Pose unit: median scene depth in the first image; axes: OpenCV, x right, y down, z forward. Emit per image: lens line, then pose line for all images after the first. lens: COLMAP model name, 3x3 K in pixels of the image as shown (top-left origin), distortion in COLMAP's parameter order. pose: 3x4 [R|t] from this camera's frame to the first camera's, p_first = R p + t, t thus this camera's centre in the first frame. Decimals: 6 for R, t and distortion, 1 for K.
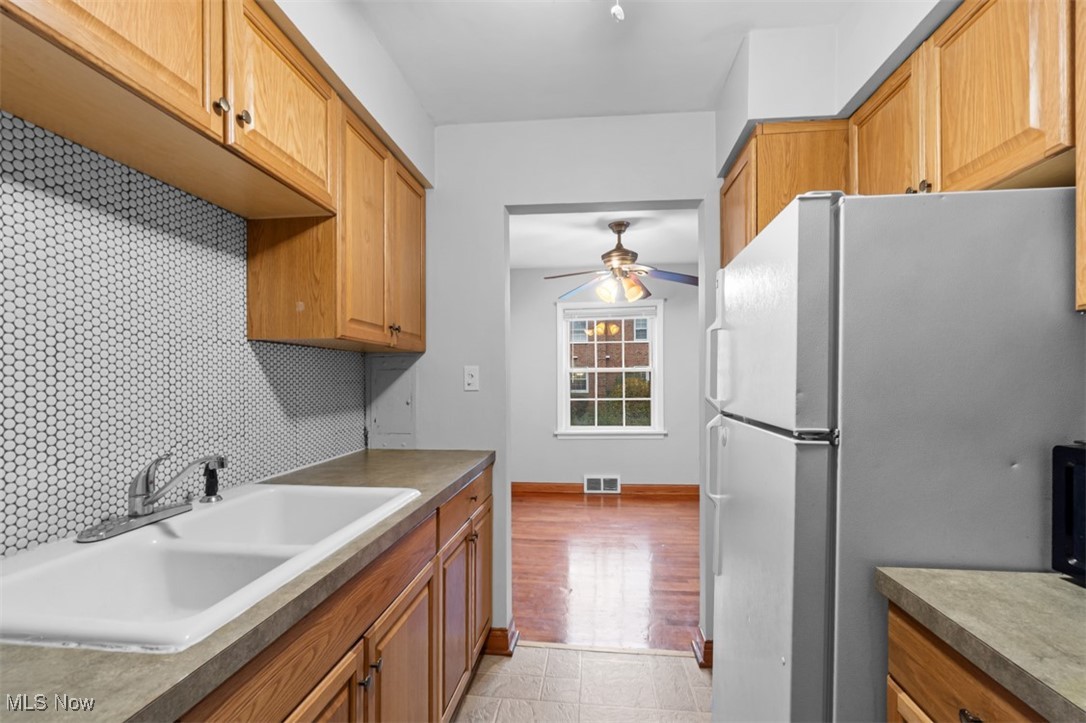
lens RADIAL K [[475.3, 0, 542.2], [0, 475.3, 373.5], [0, 0, 1]] dist [-0.004713, 0.000779]
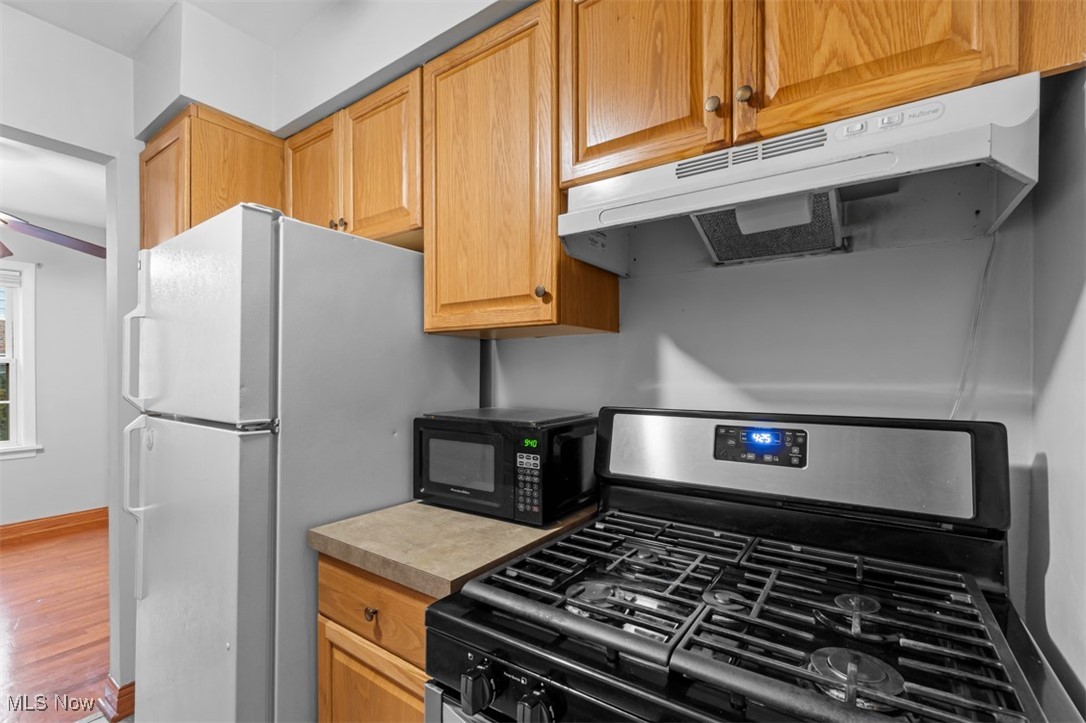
lens RADIAL K [[470.8, 0, 547.2], [0, 470.8, 387.6], [0, 0, 1]] dist [-0.000542, 0.000565]
pose [[0.463492, -0.022891, 0.885805, -0.071648], [-0.012348, 0.999402, 0.032287, -0.001666], [-0.886015, -0.025903, 0.462933, -0.088111]]
